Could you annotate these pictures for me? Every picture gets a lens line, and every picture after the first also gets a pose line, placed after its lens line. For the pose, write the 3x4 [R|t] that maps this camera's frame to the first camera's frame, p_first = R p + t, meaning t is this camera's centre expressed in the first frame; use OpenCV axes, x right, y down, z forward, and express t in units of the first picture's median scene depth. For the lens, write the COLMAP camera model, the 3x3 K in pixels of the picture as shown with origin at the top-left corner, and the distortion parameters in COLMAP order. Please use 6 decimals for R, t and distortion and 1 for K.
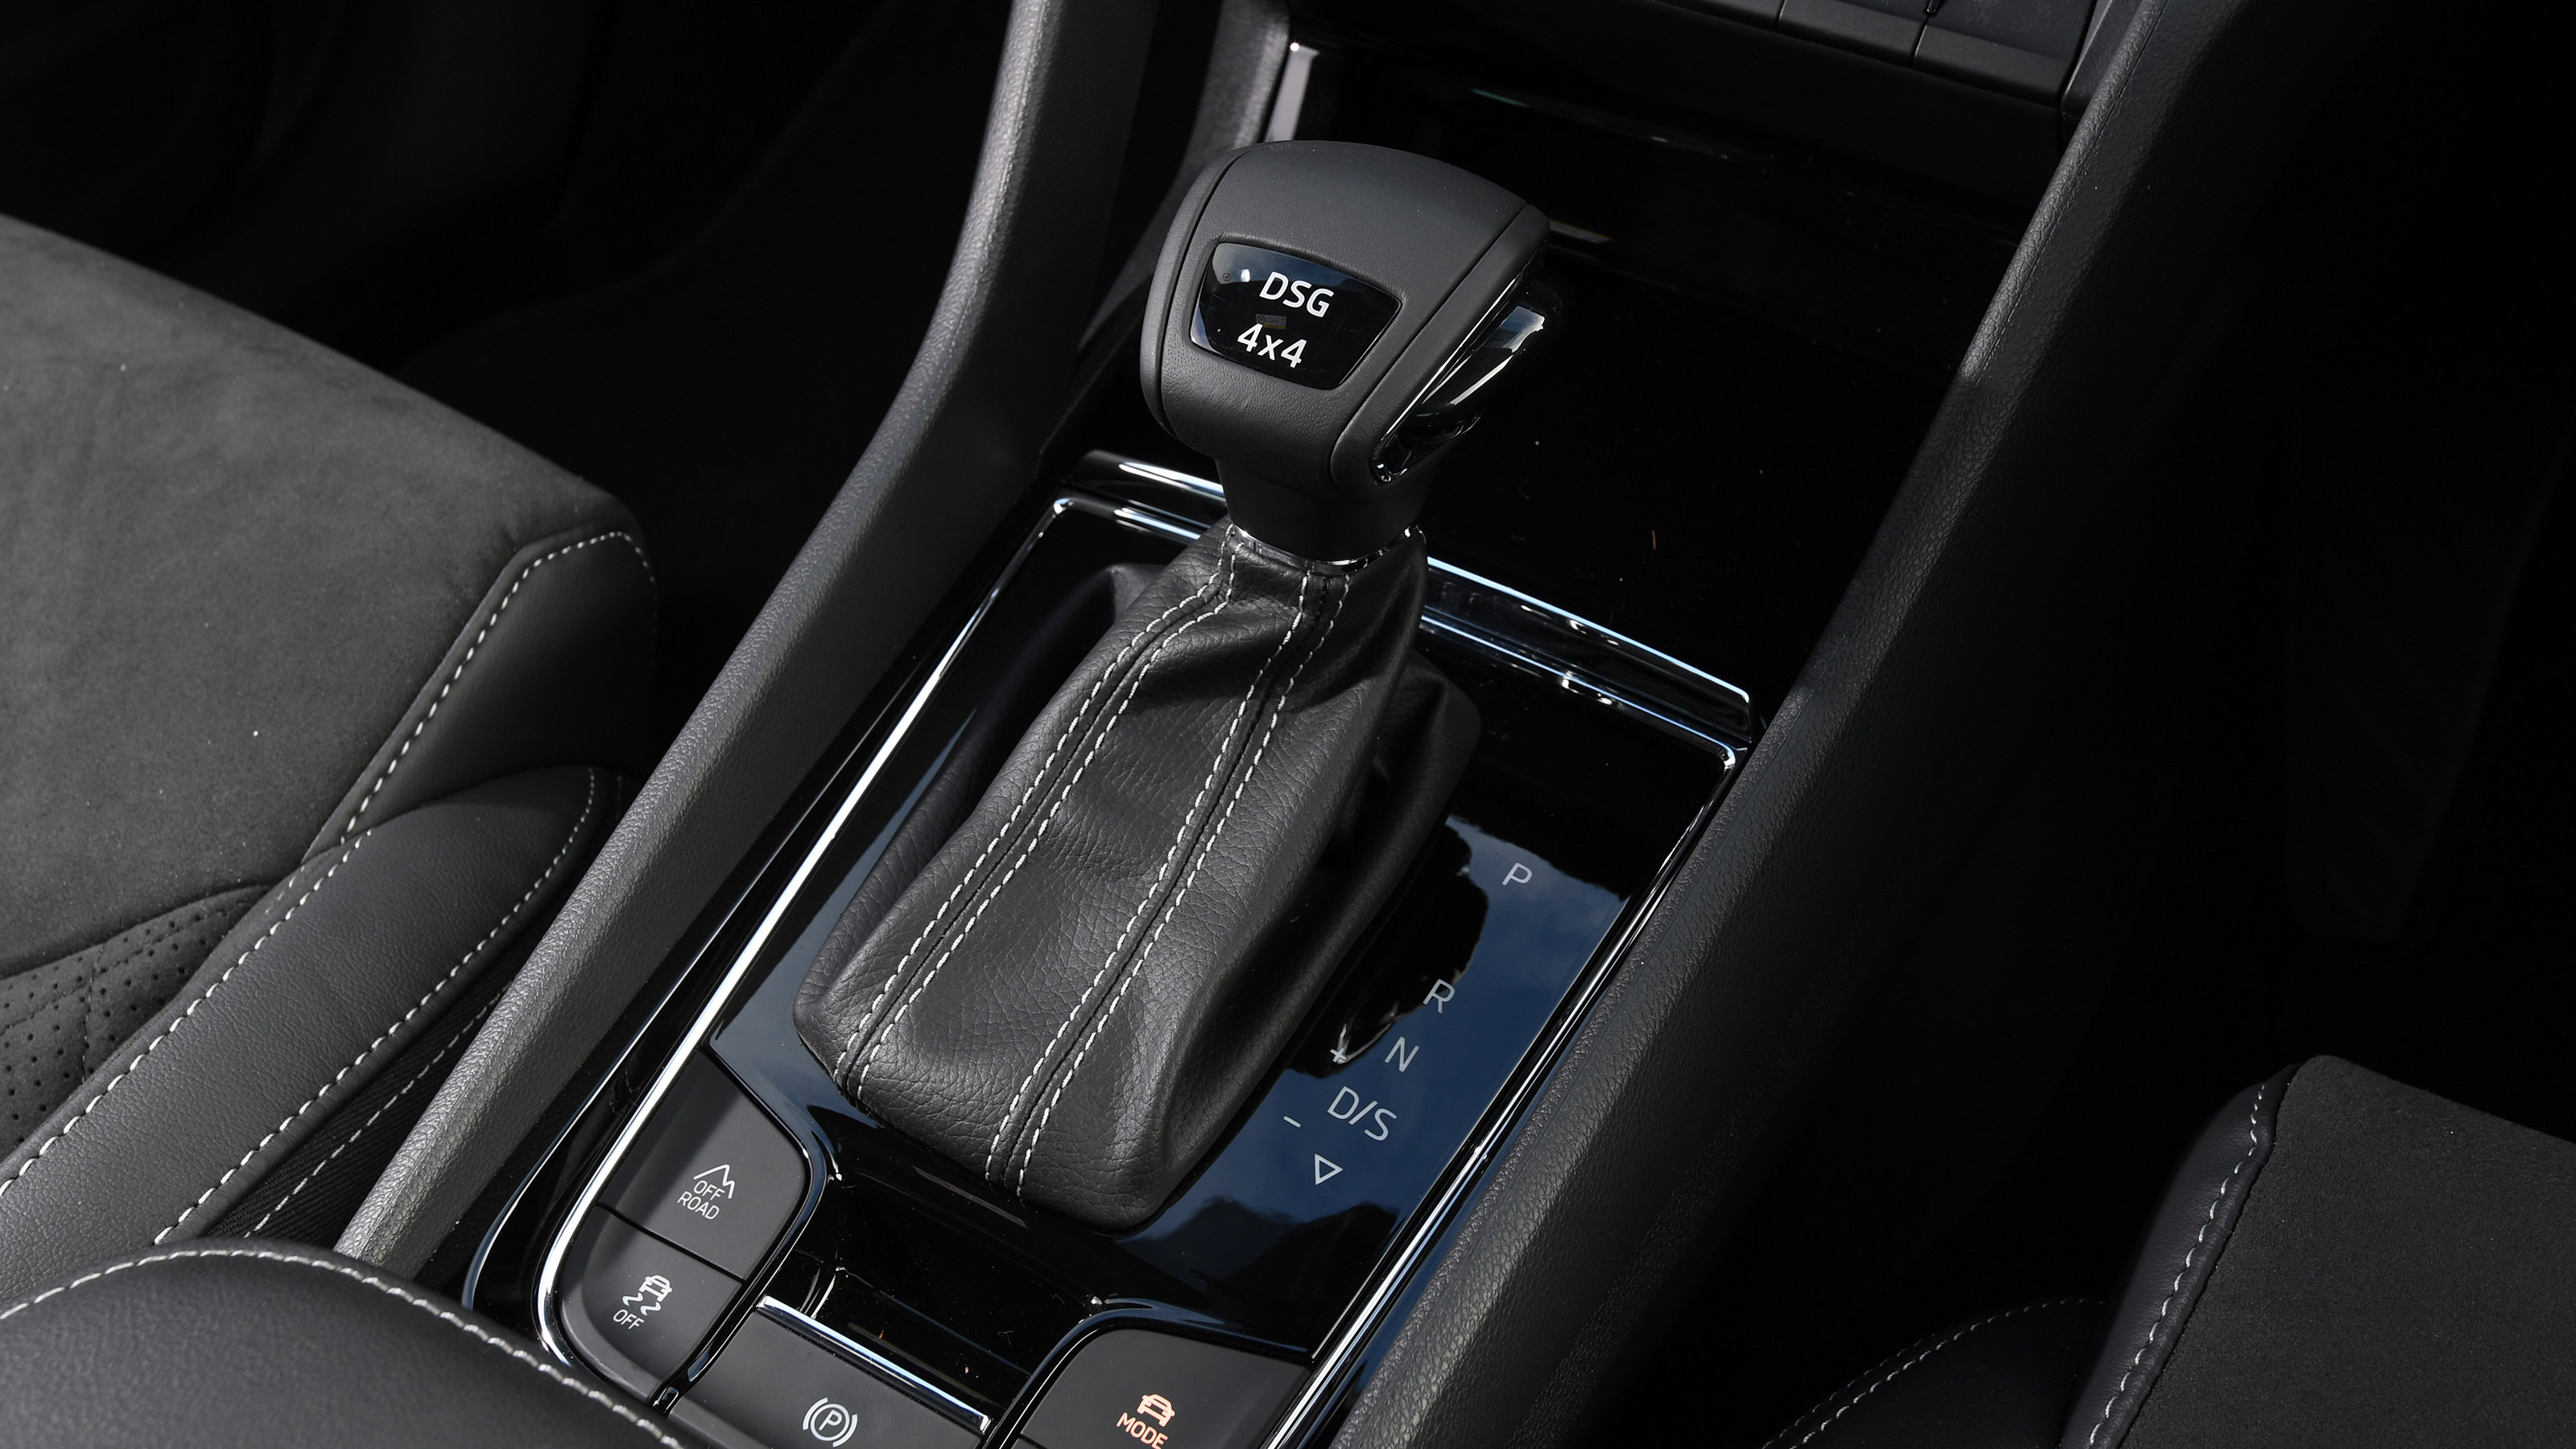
lens RADIAL K [[2465.9, 0, 1302.2], [0, 2465.9, 617.2], [0, 0, 1]] dist [0.040786, 0.003179]
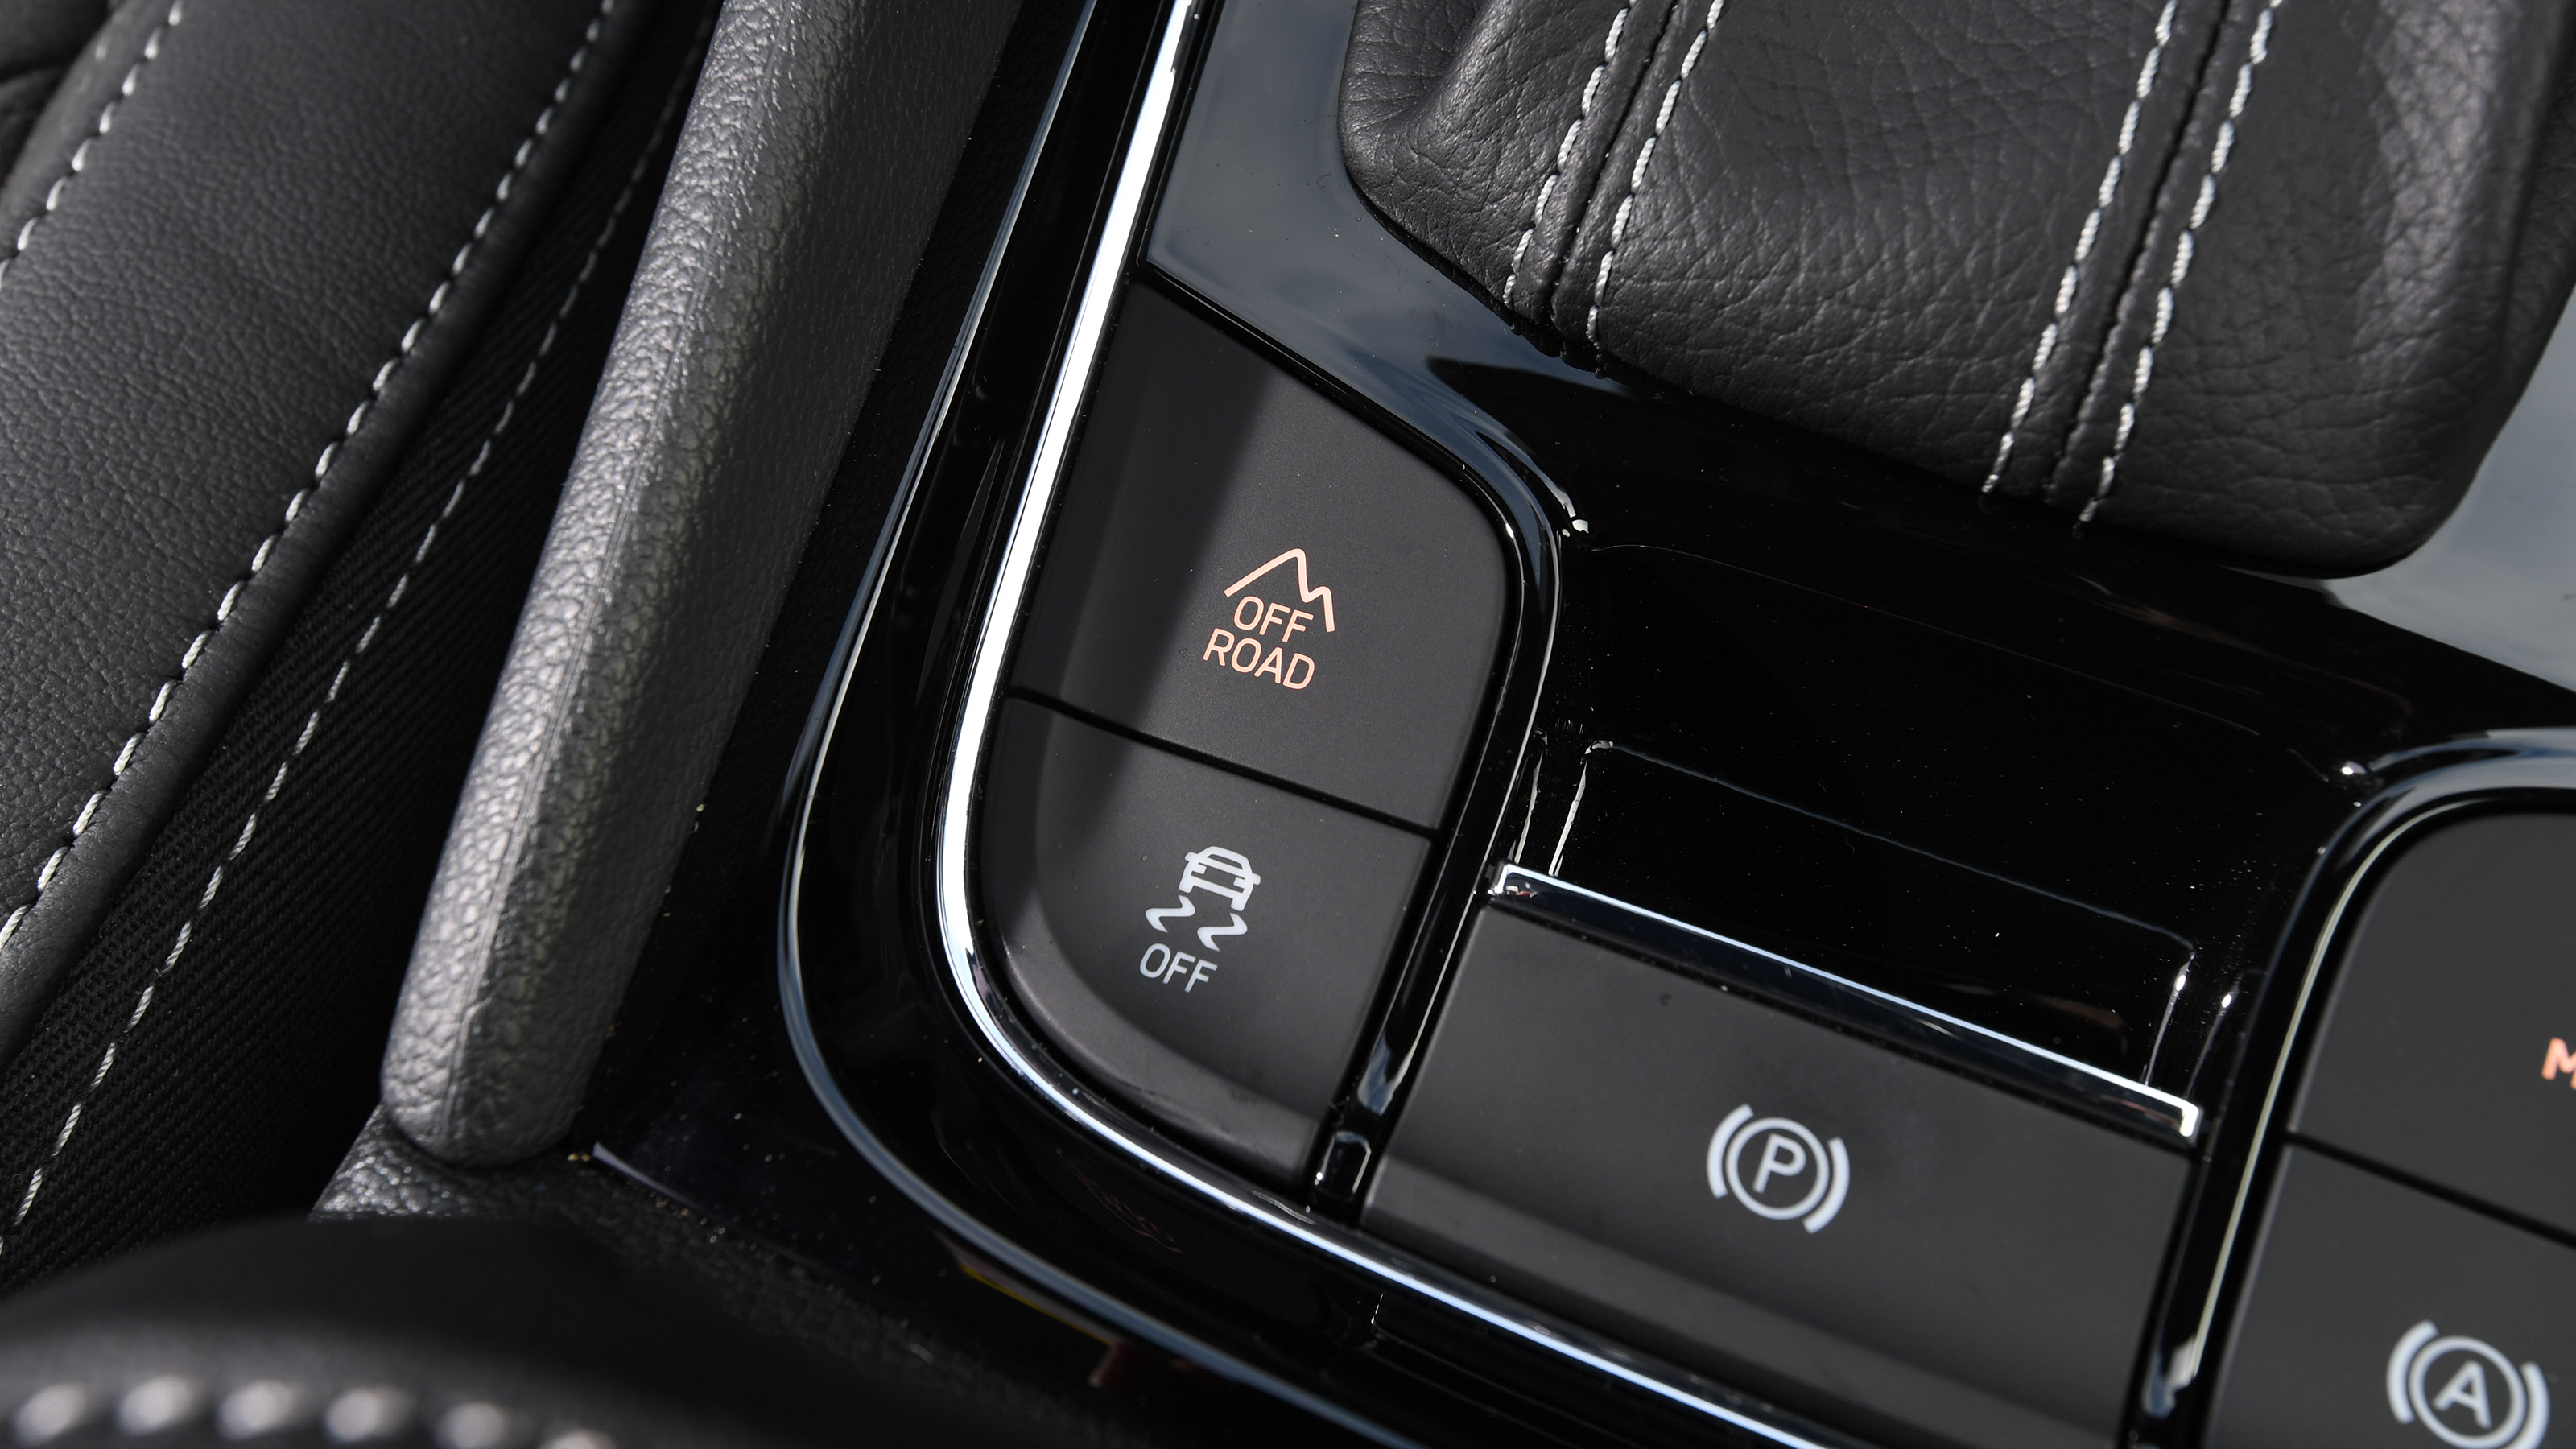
lens RADIAL K [[2465.9, 0, 1302.2], [0, 2465.9, 617.2], [0, 0, 1]] dist [0.040786, 0.003179]
pose [[0.985836, -0.160078, -0.050021, -0.218392], [0.167288, 0.917428, 0.361028, 0.087921], [-0.011902, -0.364282, 0.931213, 0.635675]]
